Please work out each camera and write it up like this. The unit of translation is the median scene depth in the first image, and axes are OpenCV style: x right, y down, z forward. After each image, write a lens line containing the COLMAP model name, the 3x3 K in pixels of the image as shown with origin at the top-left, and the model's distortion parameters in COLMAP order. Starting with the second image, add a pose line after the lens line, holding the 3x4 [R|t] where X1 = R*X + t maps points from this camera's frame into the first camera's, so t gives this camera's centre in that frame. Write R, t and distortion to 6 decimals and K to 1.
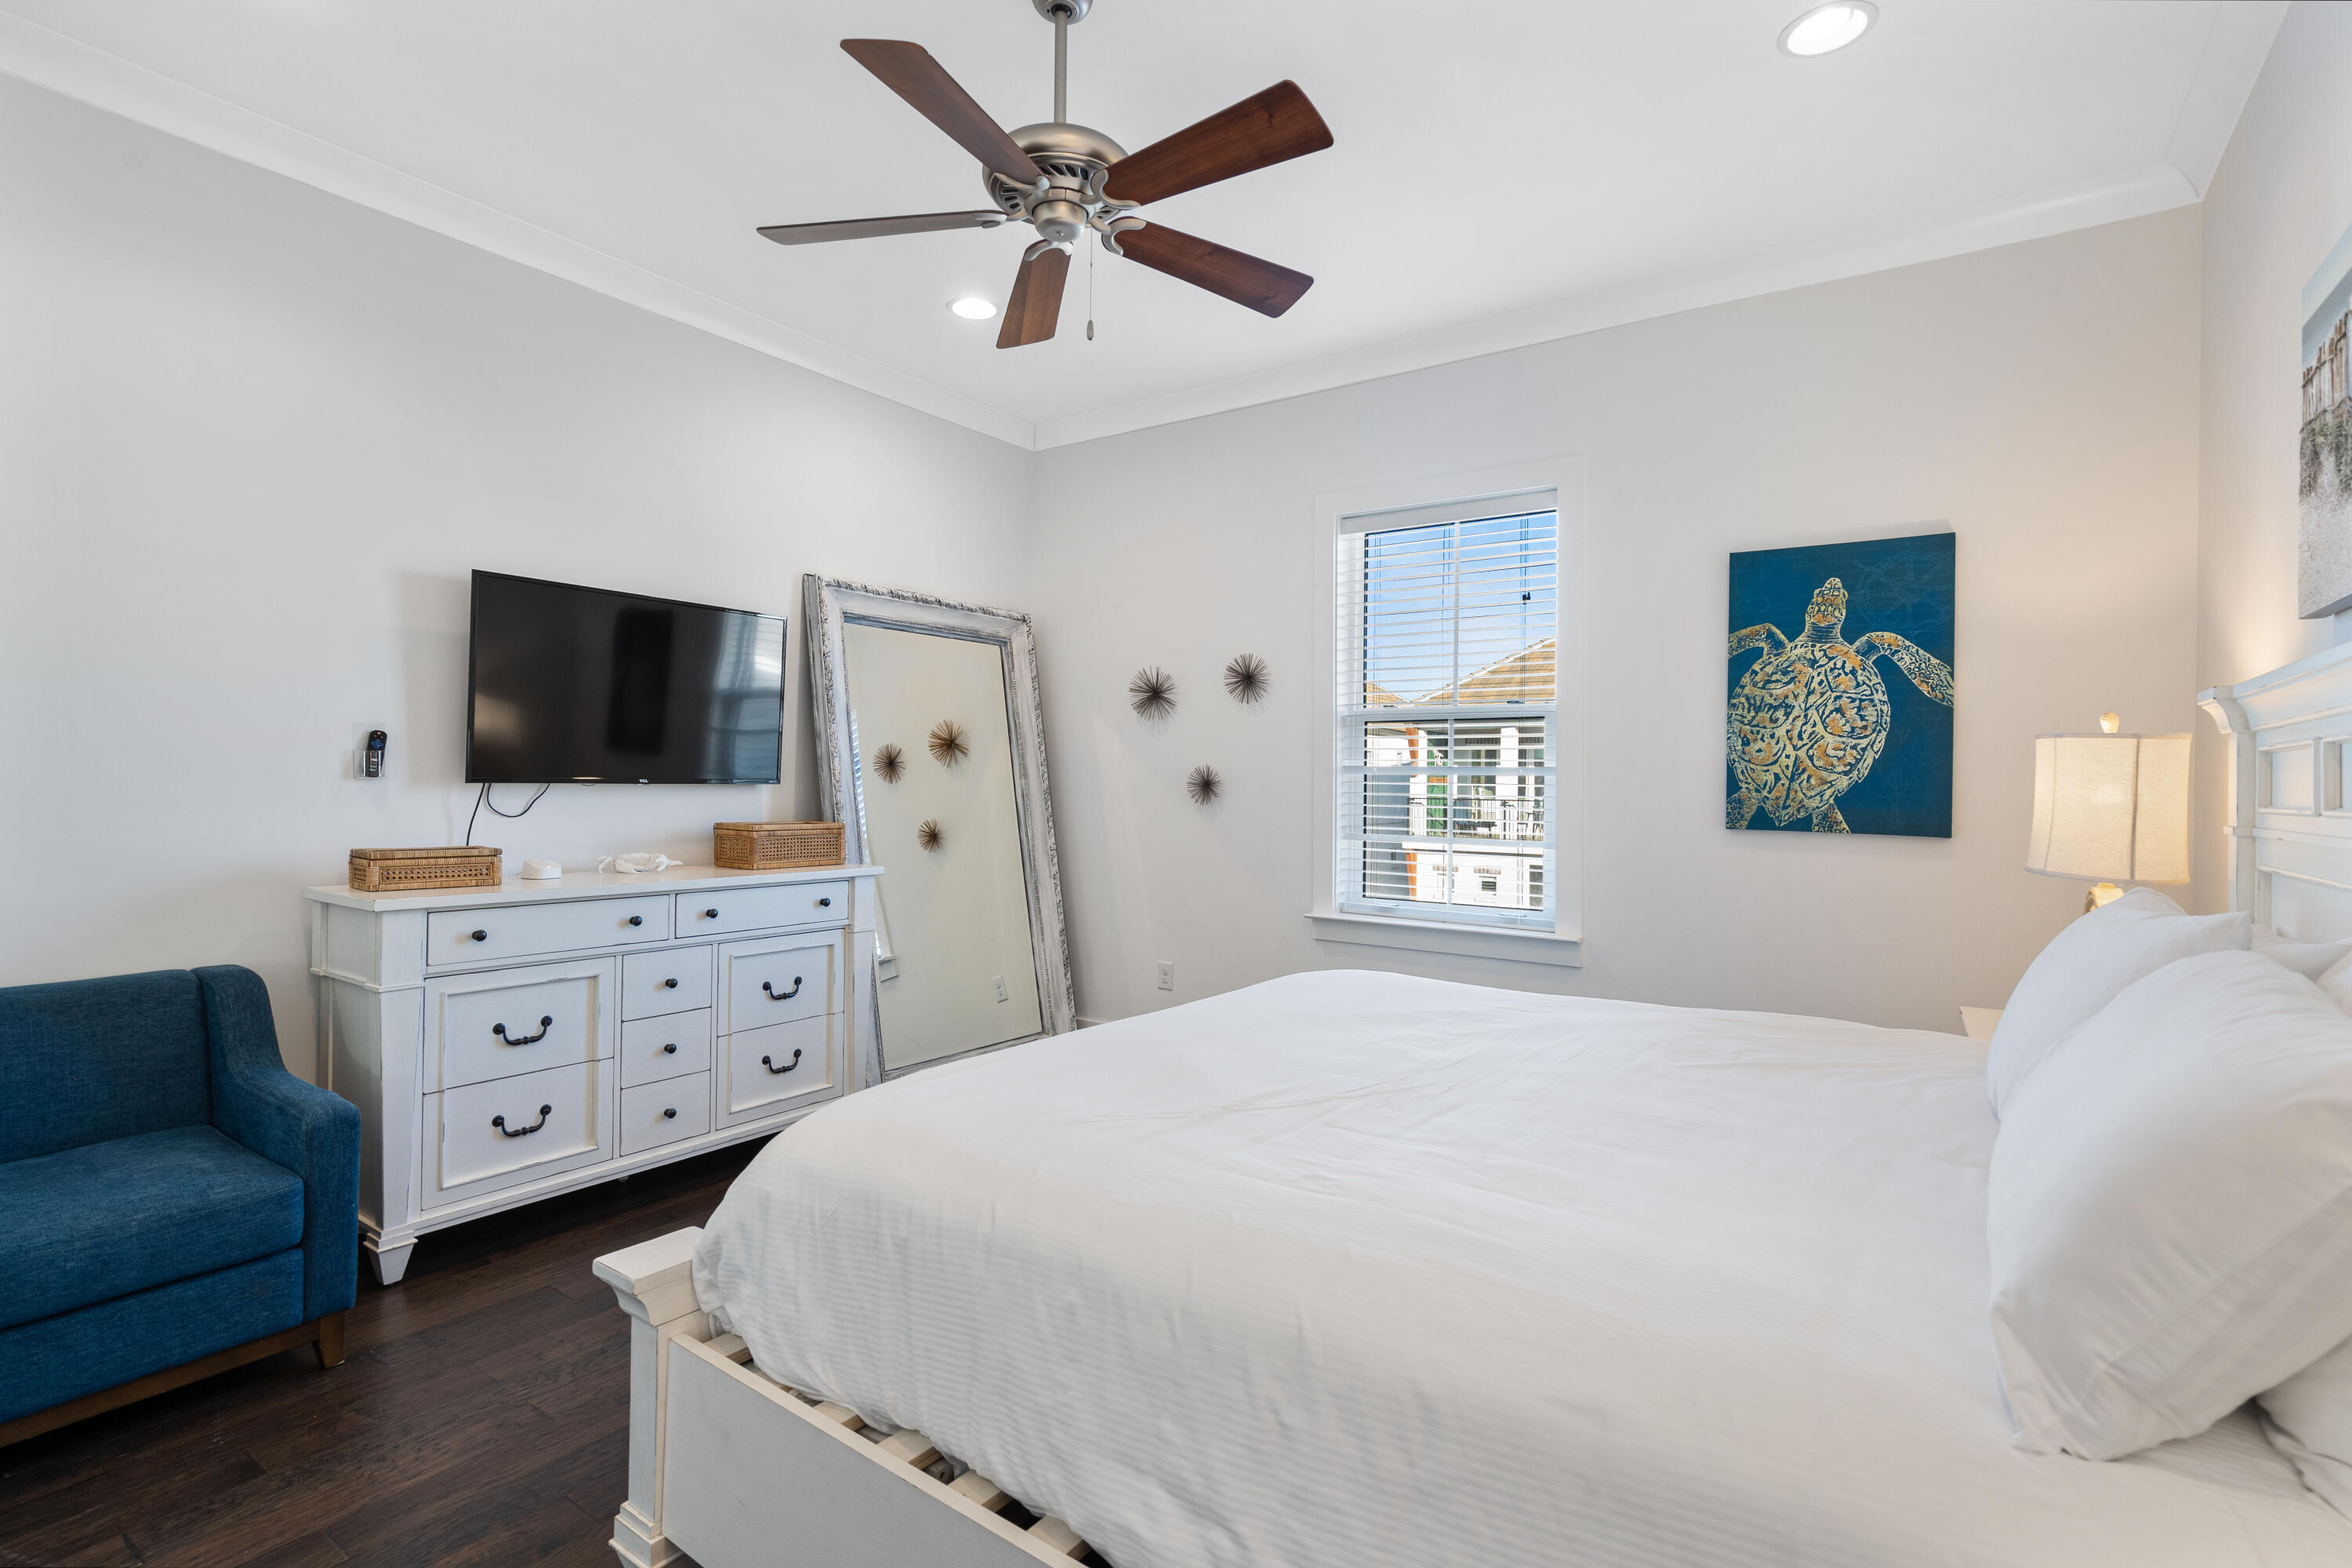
lens RADIAL K [[1084.3, 0, 1158.6], [0, 1084.3, 789.8], [0, 0, 1]] dist [-0.003084, 0.002991]
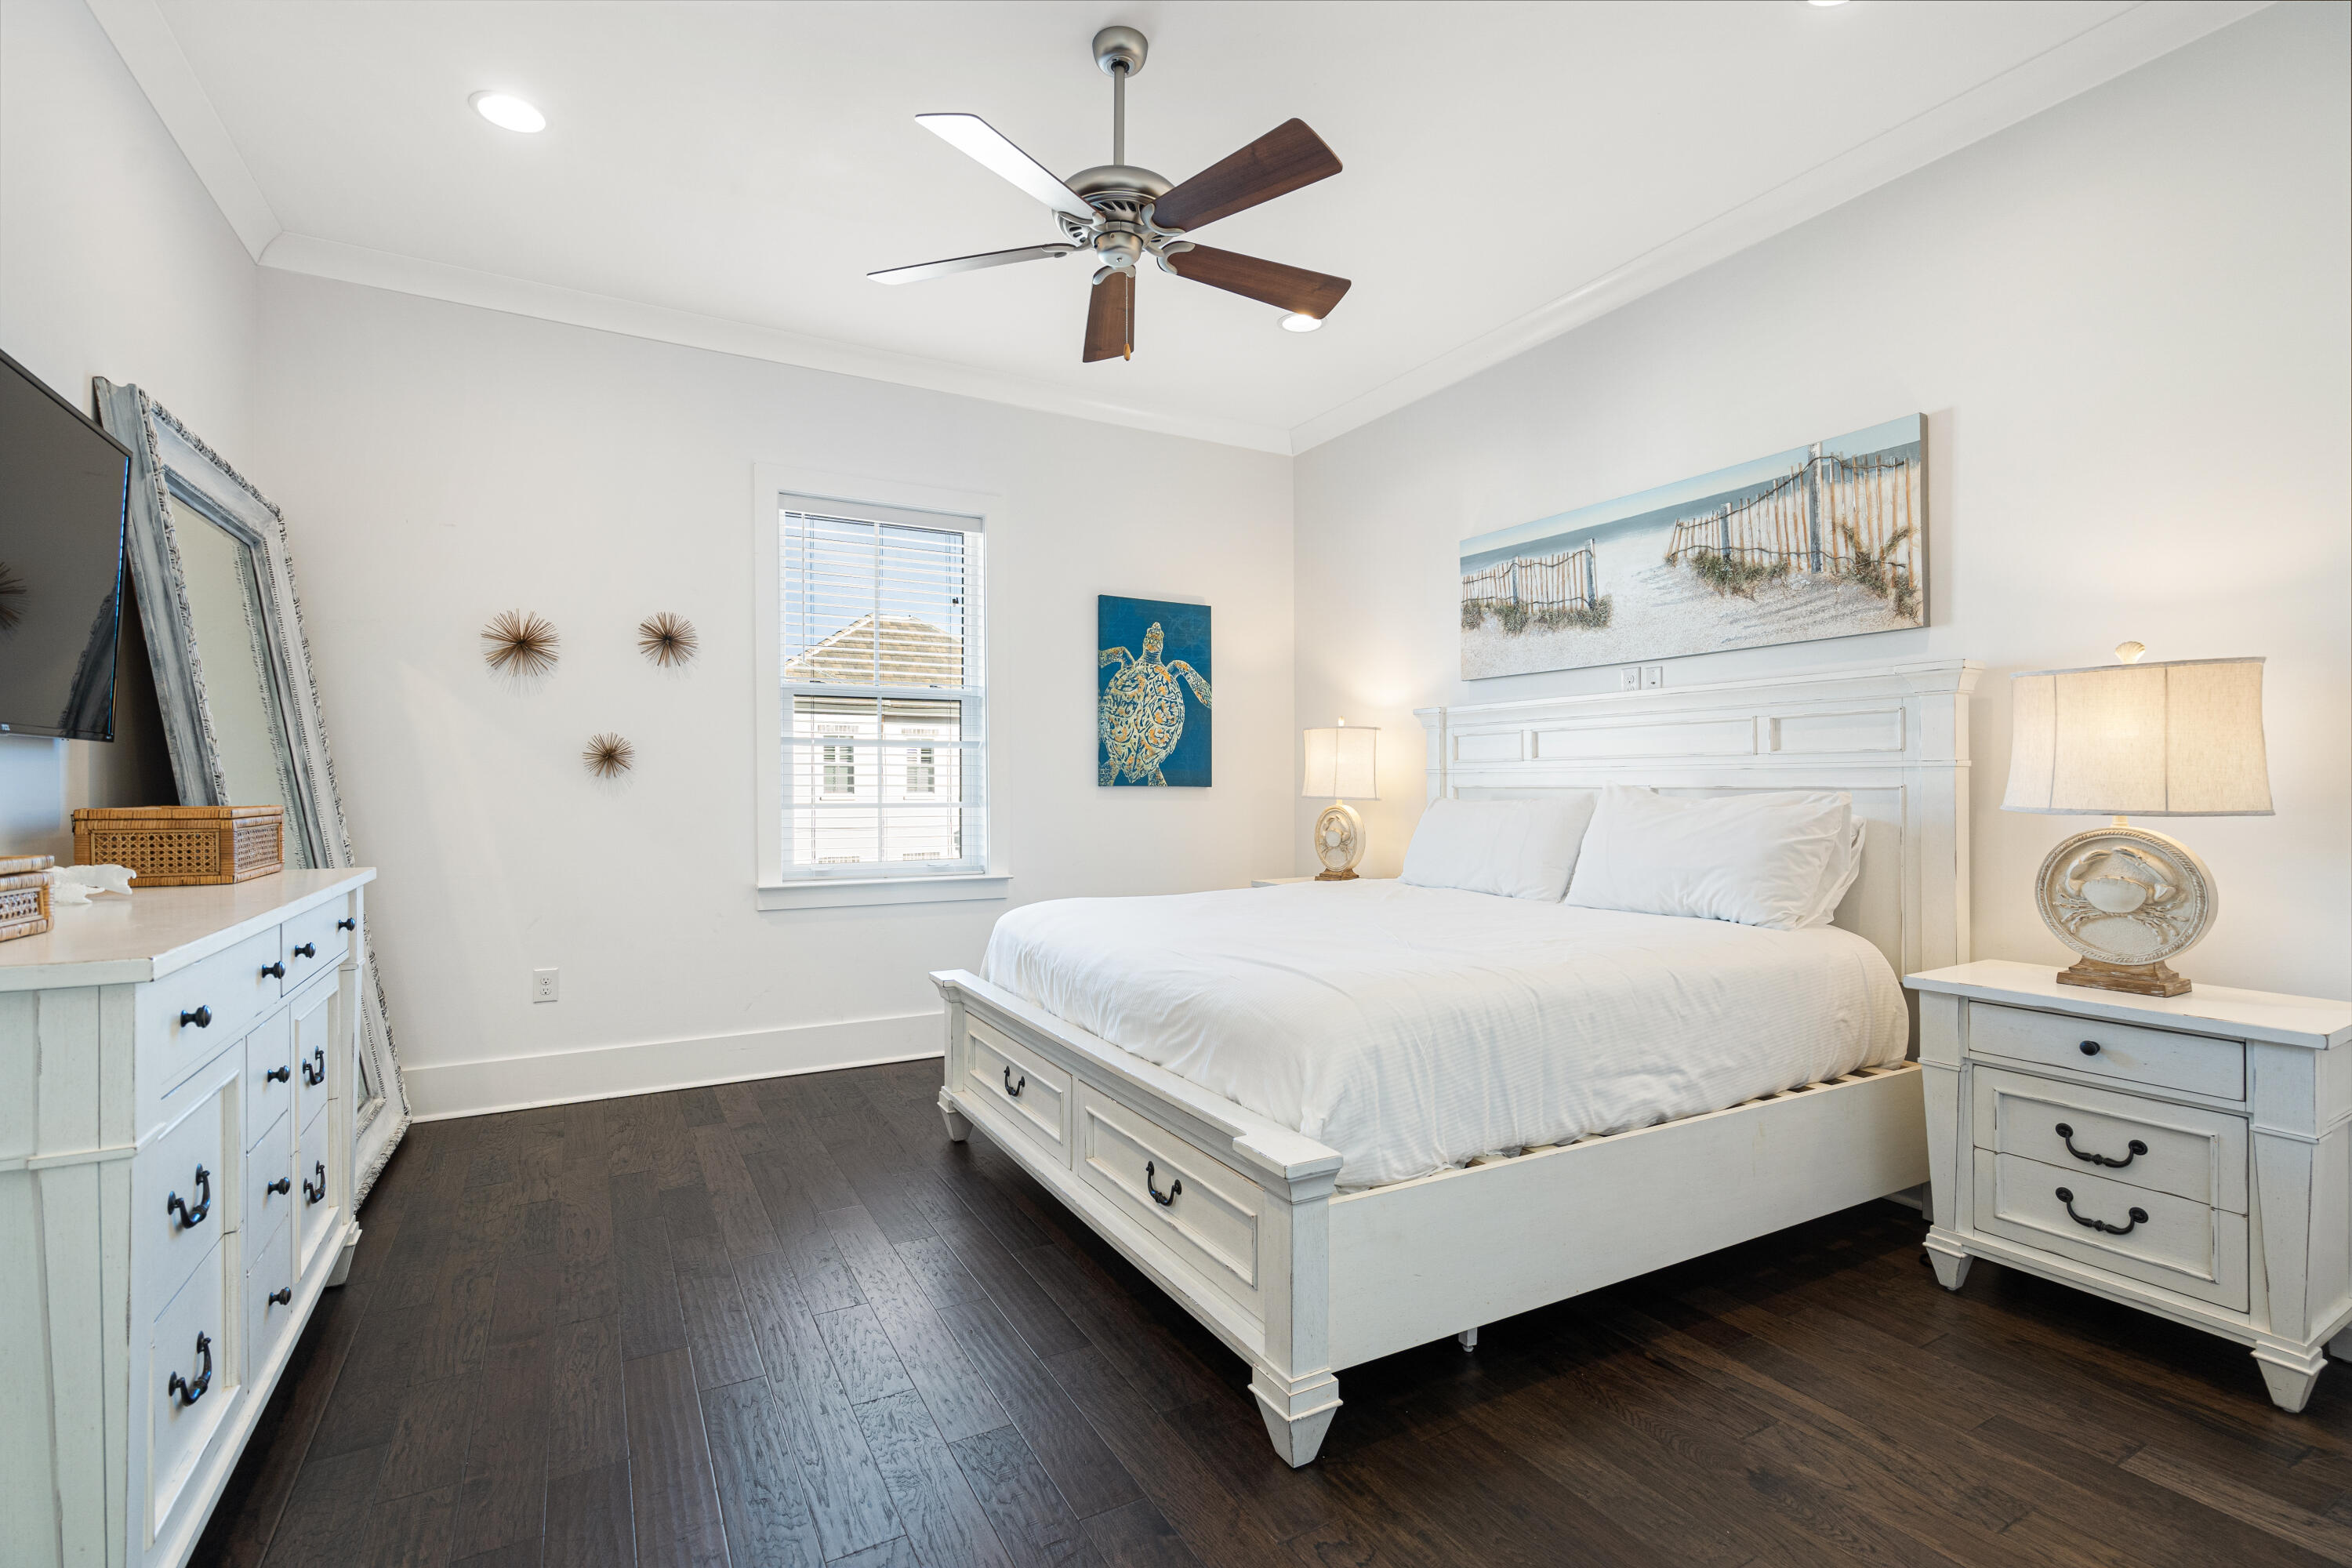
lens RADIAL K [[1084.3, 0, 1152.3], [0, 1084.3, 777.7], [0, 0, 1]] dist [-0.003084, 0.002991]
pose [[0.444032, -0.009692, 0.895959, -0.767472], [0.009979, 0.999933, 0.005871, 0.017898], [-0.895955, 0.006334, 0.444099, 0.310872]]
